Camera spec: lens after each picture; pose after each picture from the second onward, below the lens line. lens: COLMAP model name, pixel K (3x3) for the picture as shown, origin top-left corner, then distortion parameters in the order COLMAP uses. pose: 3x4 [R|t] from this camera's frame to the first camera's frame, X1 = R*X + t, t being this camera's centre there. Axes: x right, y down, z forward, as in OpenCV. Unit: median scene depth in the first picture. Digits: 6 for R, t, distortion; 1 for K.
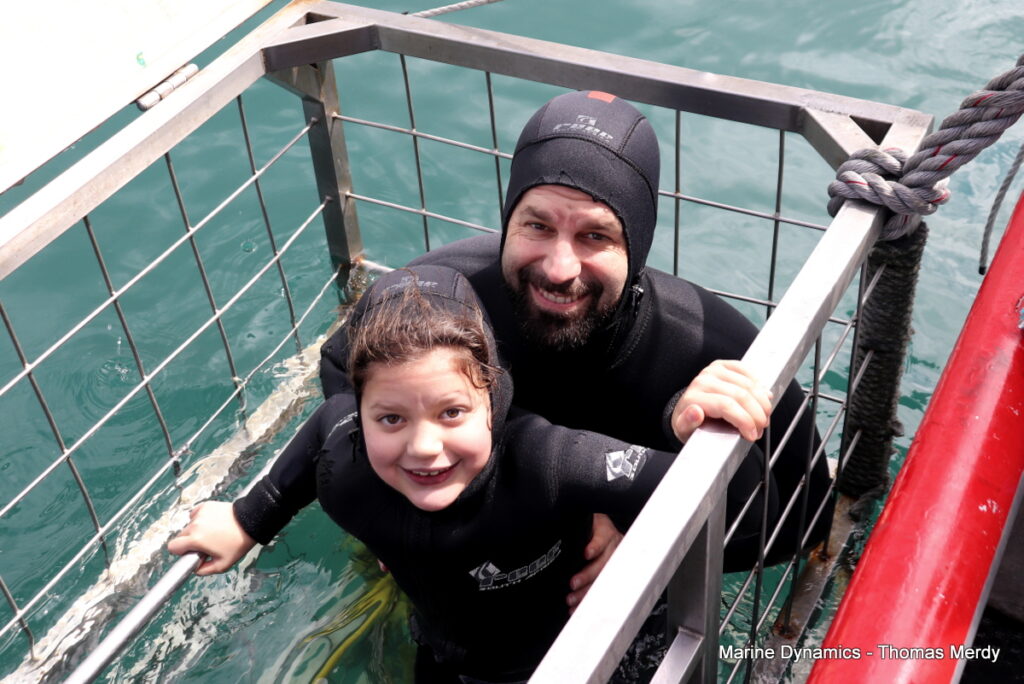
lens RADIAL K [[1272.4, 0, 512.0], [0, 1272.4, 342.0], [0, 0, 1]] dist [0.000396, -0.005745]
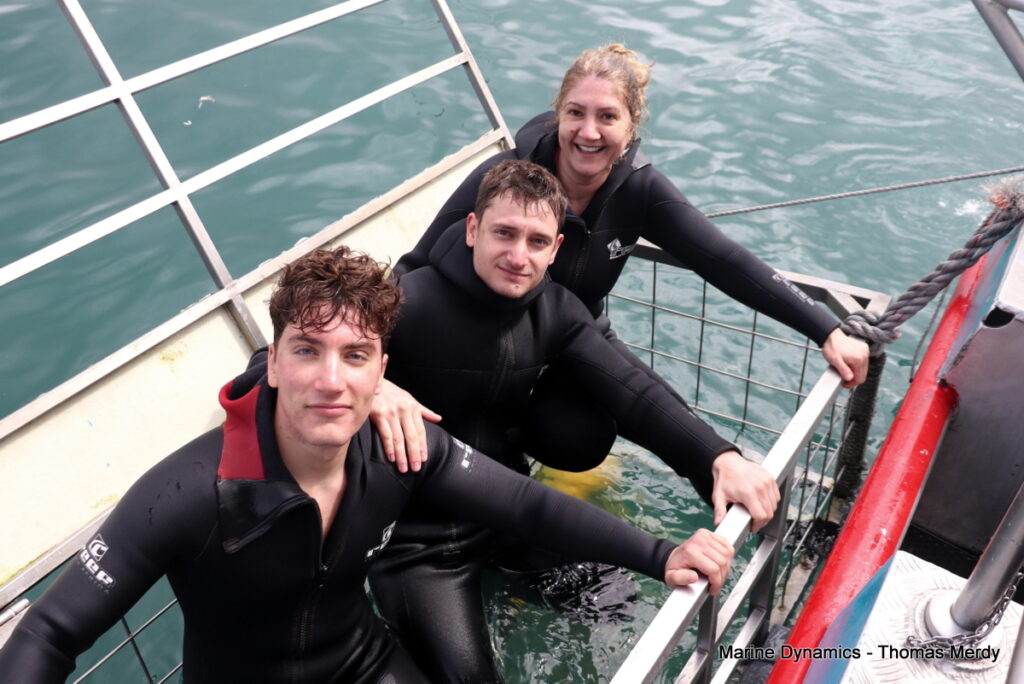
lens RADIAL K [[882.1, 0, 512.0], [0, 882.1, 342.0], [0, 0, 1]] dist [-0.169445, -0.000659]
pose [[0.995299, 0.066782, -0.070136, -0.170362], [-0.075224, 0.989228, -0.125577, 0.109592], [0.060994, 0.130262, 0.989602, -0.363055]]
